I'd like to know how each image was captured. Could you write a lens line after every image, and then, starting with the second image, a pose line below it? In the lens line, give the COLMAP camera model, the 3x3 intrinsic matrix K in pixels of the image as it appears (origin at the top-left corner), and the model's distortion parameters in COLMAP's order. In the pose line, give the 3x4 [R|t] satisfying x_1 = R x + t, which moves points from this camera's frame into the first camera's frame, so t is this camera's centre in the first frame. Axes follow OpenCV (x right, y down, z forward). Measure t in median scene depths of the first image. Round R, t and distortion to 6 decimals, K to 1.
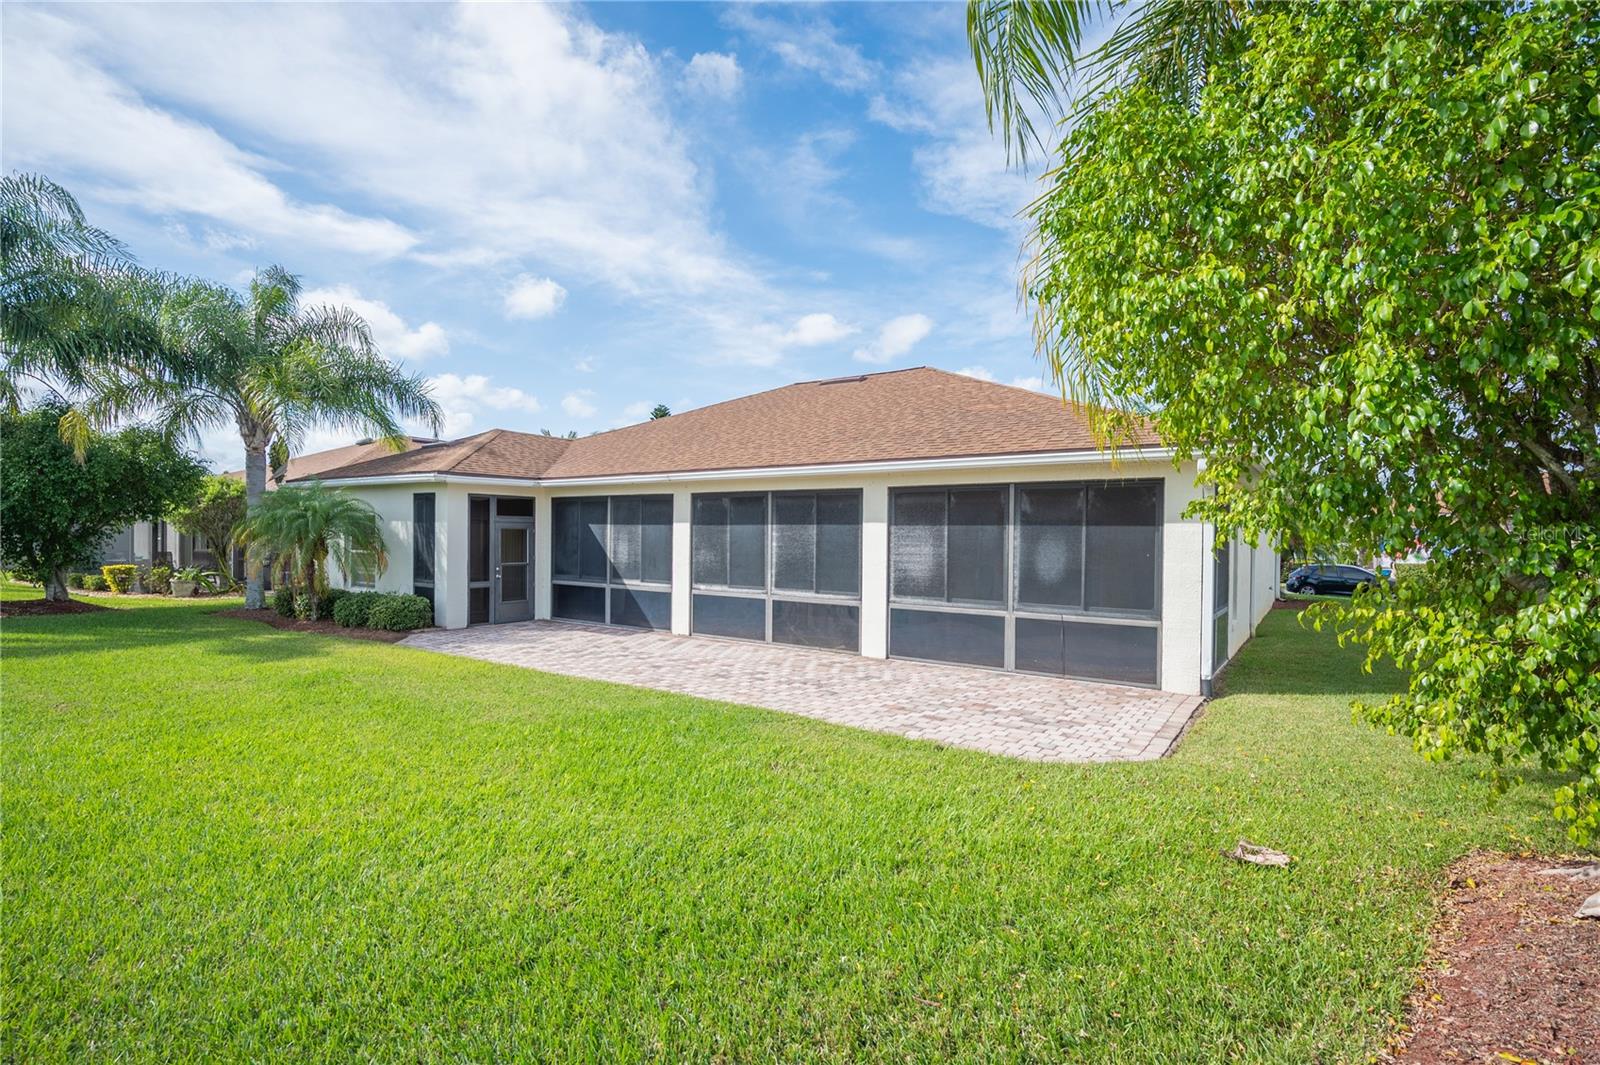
lens RADIAL K [[758.1, 0, 800.4], [0, 758.1, 542.6], [0, 0, 1]] dist [-0.000279, -0.000005]
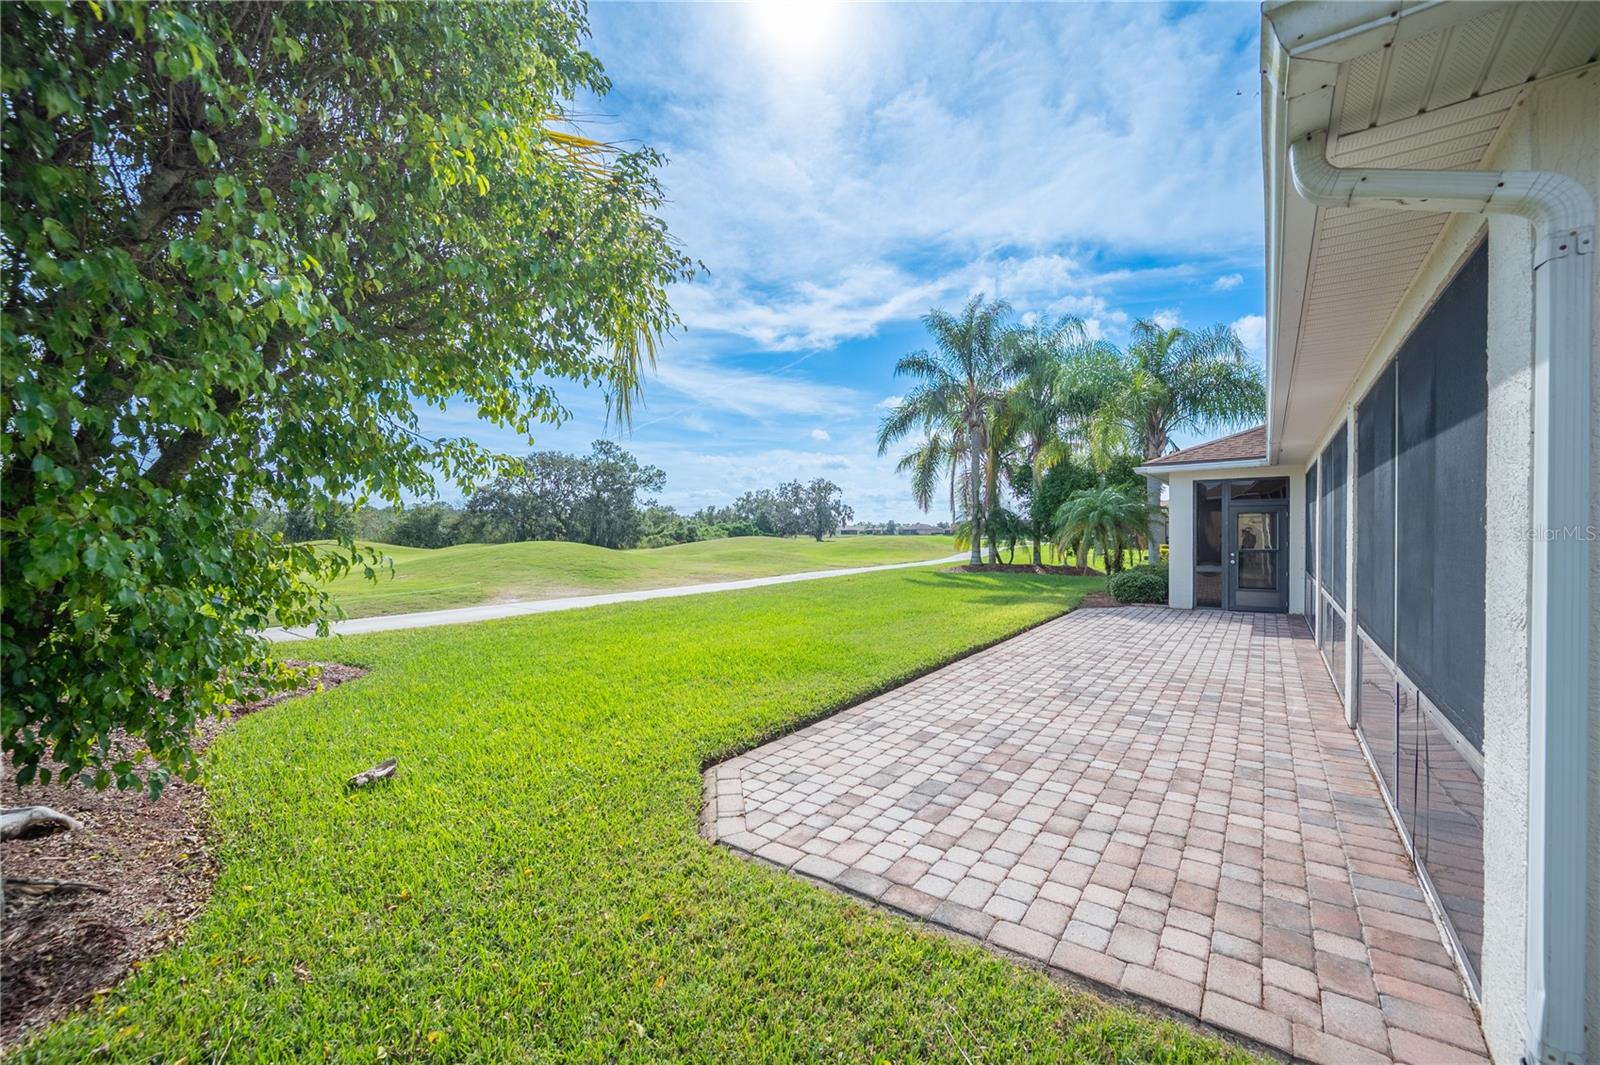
lens RADIAL K [[638.9, 0, 801.7], [0, 638.9, 537.1], [0, 0, 1]] dist [0.000158, 0.000102]
pose [[-0.027338, 0.000985, -0.999626, 0.856970], [-0.007913, 0.999968, 0.001201, 0.031174], [0.999595, 0.007942, -0.027330, 0.929428]]
